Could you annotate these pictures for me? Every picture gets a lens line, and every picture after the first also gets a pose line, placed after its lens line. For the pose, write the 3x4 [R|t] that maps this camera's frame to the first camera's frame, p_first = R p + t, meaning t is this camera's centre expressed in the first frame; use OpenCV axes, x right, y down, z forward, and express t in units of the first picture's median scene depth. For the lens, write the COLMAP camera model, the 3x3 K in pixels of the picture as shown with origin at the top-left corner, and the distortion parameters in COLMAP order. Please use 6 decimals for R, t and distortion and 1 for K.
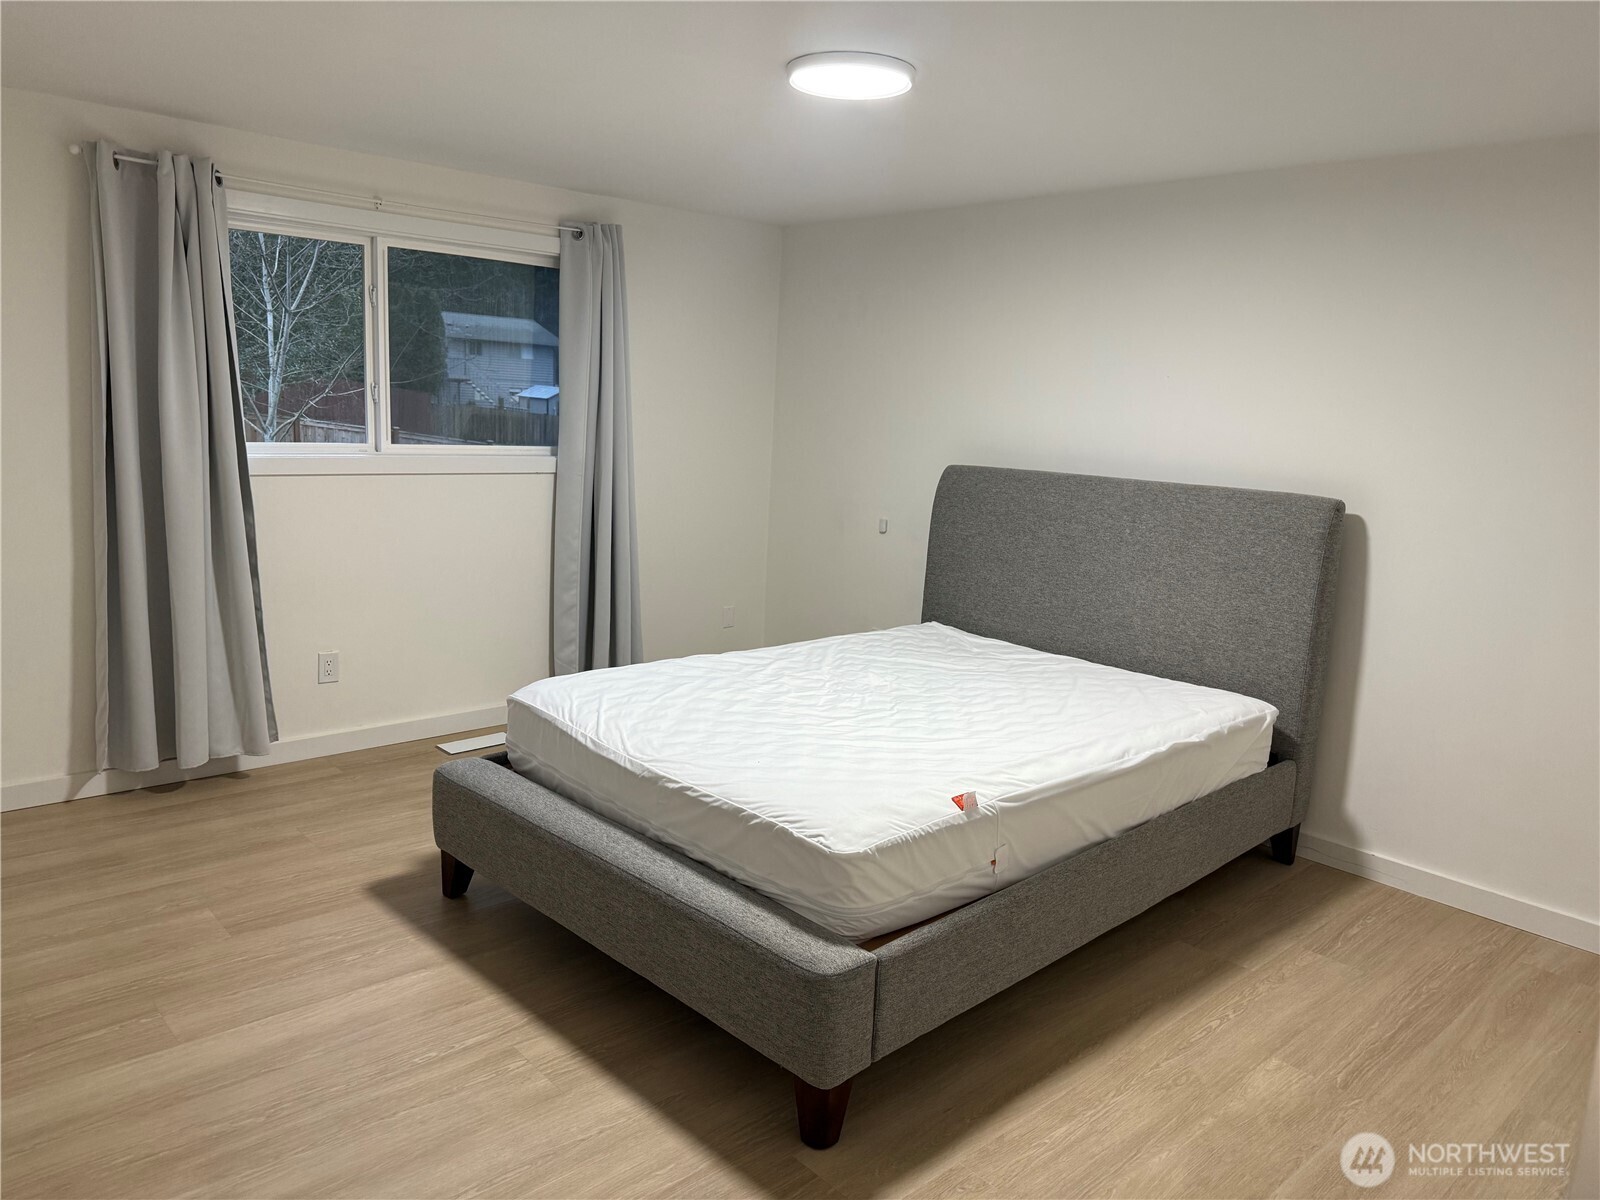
lens RADIAL K [[1114.2, 0, 800.0], [0, 1114.2, 600.0], [0, 0, 1]] dist [0.062877, -0.059956]
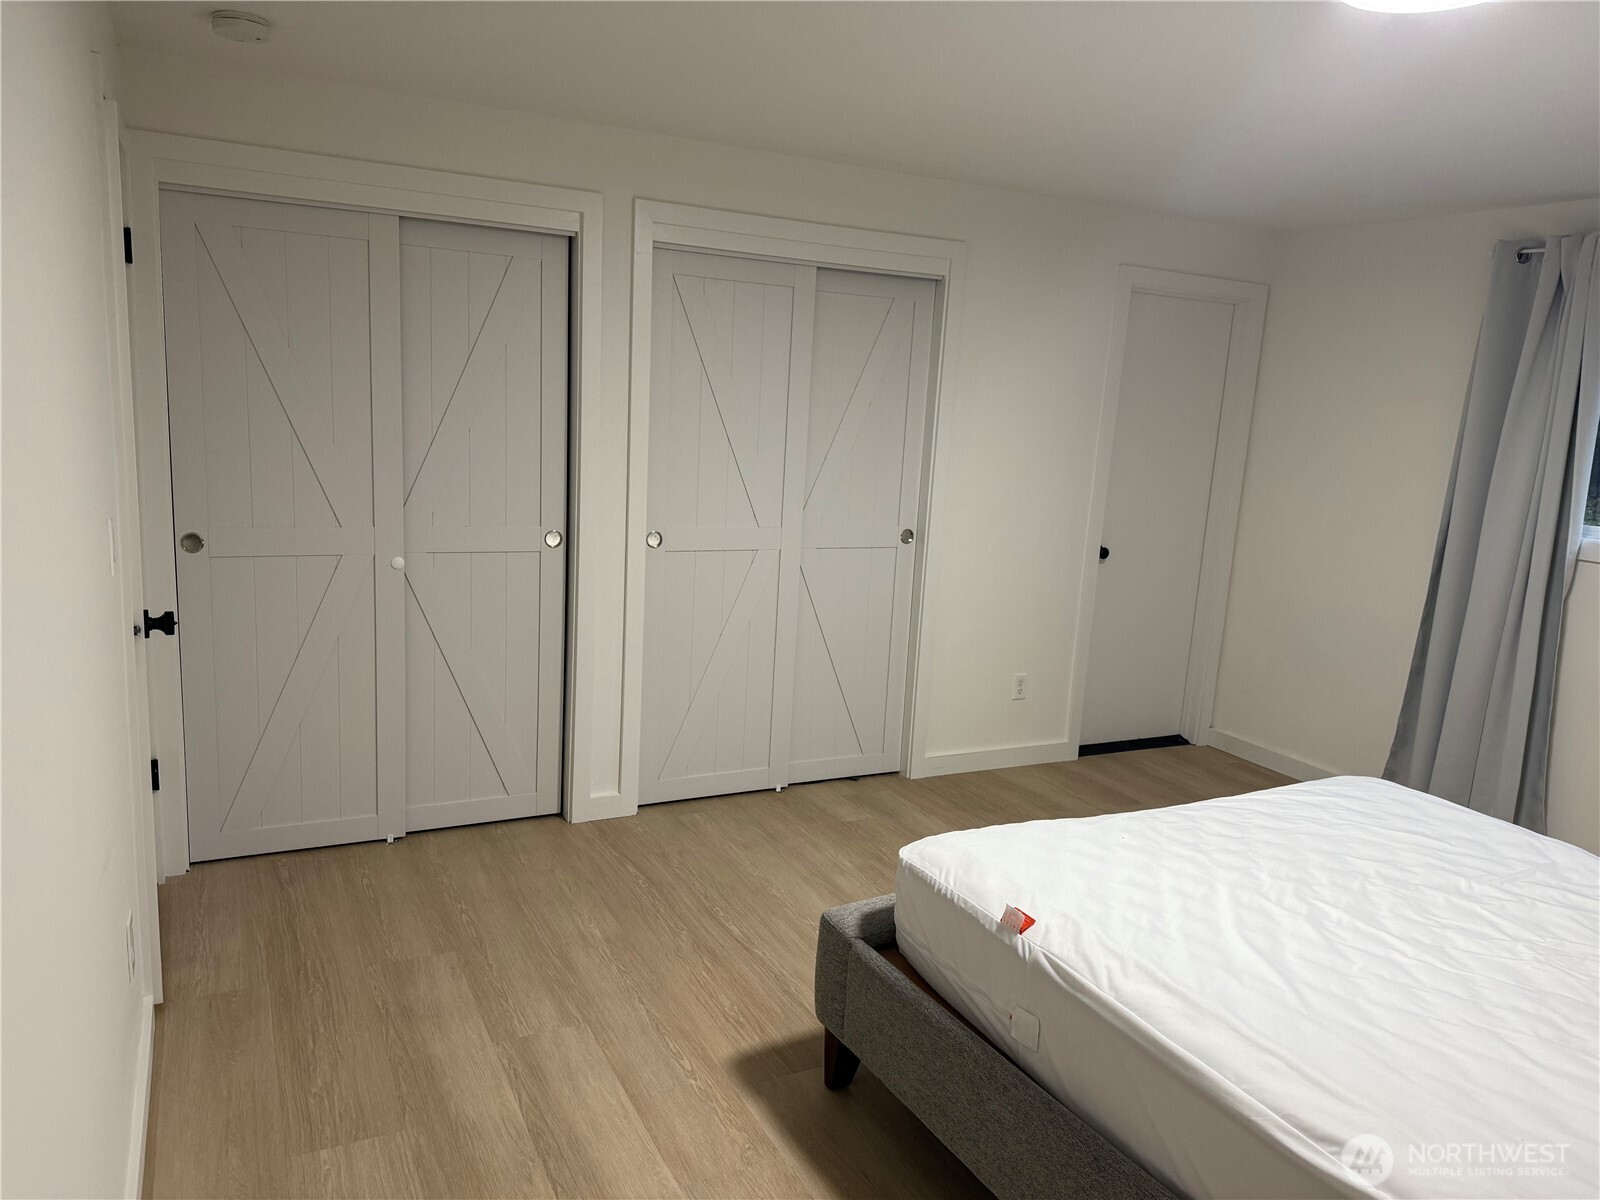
lens RADIAL K [[1114.2, 0, 800.0], [0, 1114.2, 600.0], [0, 0, 1]] dist [0.062877, -0.059956]
pose [[-0.247627, 0.115478, -0.961949, 0.805336], [-0.237474, 0.955351, 0.175817, -0.123292], [0.939301, 0.271975, -0.209147, 0.830197]]
